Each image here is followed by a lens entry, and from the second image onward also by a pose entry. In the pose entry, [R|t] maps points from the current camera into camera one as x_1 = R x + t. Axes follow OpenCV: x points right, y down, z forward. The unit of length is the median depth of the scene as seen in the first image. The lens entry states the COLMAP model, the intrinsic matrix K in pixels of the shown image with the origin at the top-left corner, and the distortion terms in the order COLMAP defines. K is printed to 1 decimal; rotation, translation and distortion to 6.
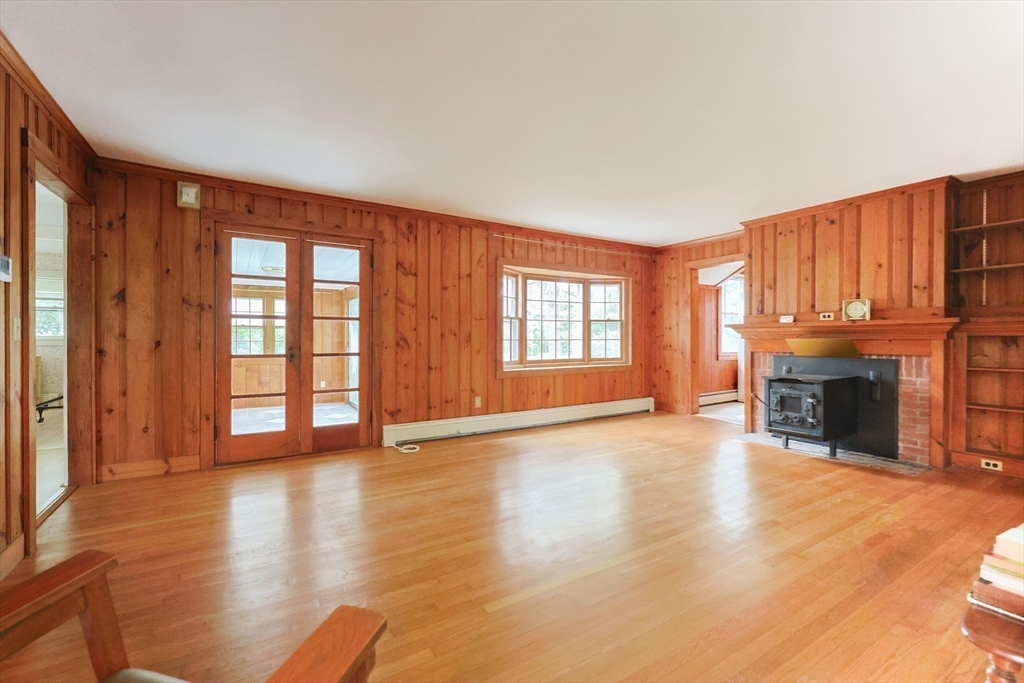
lens RADIAL K [[440.2, 0, 529.0], [0, 440.2, 337.3], [0, 0, 1]] dist [-0.000385, 0.000269]
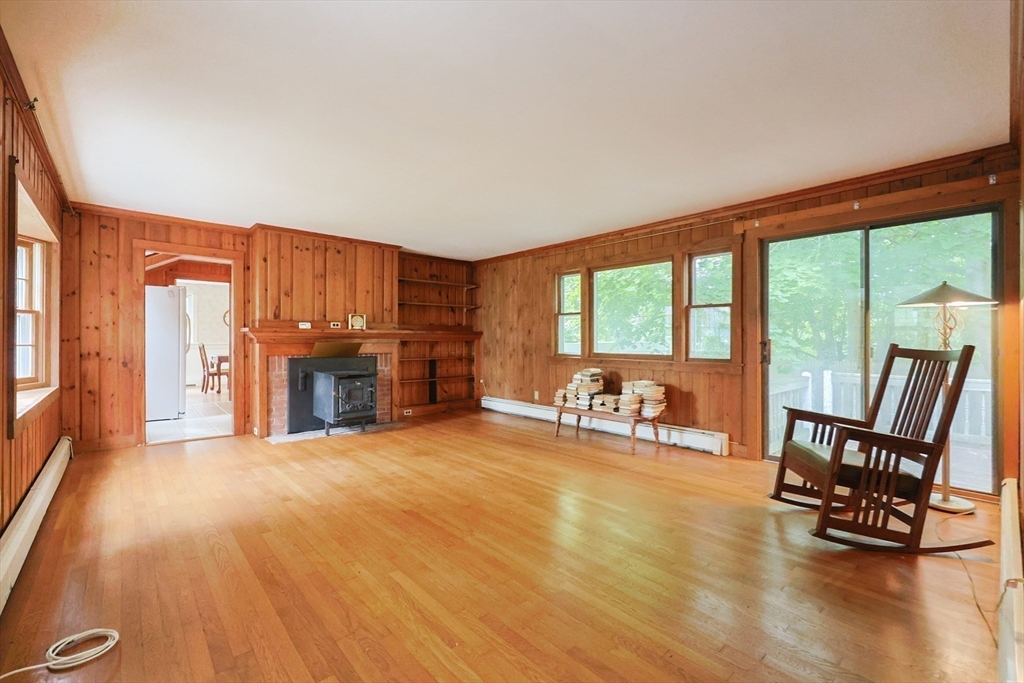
lens RADIAL K [[440.2, 0, 529.0], [0, 440.2, 337.3], [0, 0, 1]] dist [-0.000385, 0.000269]
pose [[-0.165439, 0.010250, 0.986167, -0.670797], [0.000267, 0.999946, -0.010348, 0.001125], [-0.986220, -0.001448, -0.165433, 0.670728]]
